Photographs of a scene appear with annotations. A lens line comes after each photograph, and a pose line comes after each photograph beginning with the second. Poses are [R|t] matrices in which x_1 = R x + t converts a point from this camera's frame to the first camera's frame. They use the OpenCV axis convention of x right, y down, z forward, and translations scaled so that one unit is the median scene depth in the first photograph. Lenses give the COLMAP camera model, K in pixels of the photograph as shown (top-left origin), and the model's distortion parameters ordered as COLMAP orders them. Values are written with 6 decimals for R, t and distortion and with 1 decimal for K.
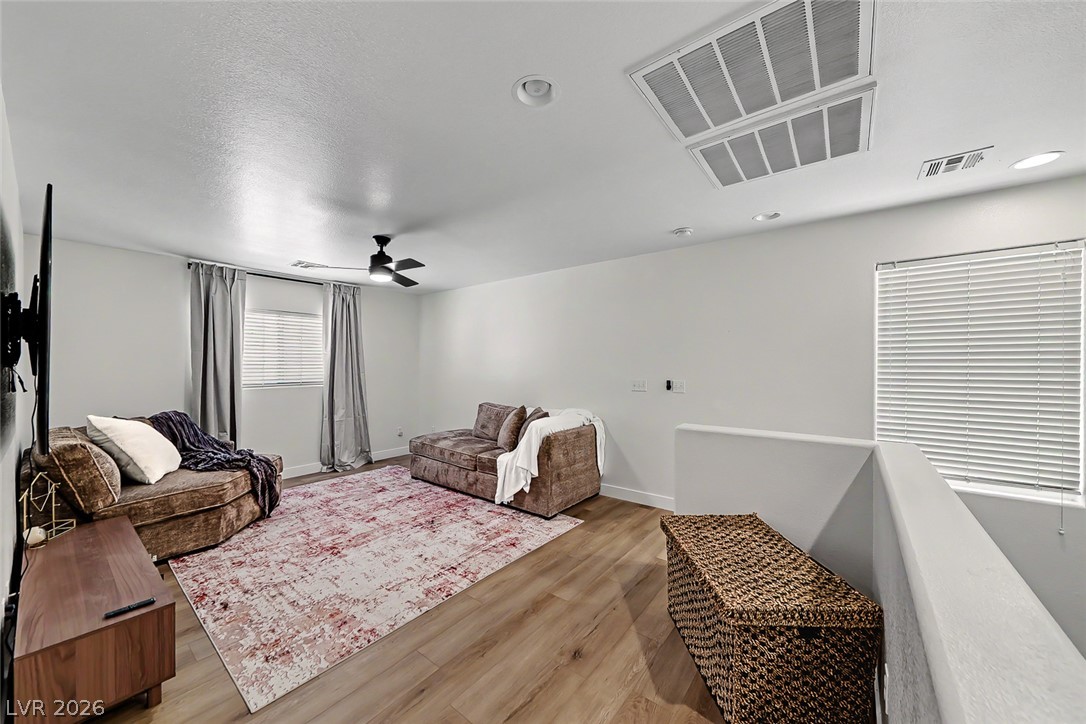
lens RADIAL K [[392.9, 0, 535.6], [0, 392.9, 363.1], [0, 0, 1]] dist [-0.001509, 0.000013]
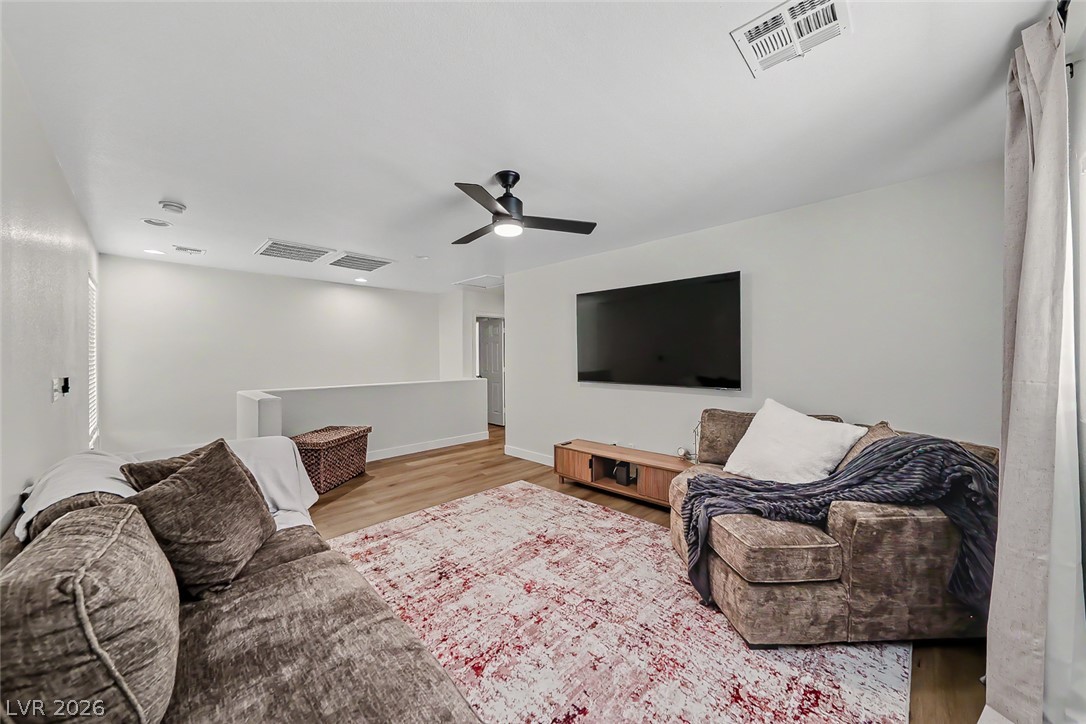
lens RADIAL K [[392.9, 0, 535.6], [0, 392.9, 363.1], [0, 0, 1]] dist [-0.001509, 0.000013]
pose [[-0.993674, 0.003827, 0.112239, -0.611710], [0.005166, 0.999919, 0.011642, 0.023571], [-0.112185, 0.012149, -0.993613, 2.004369]]
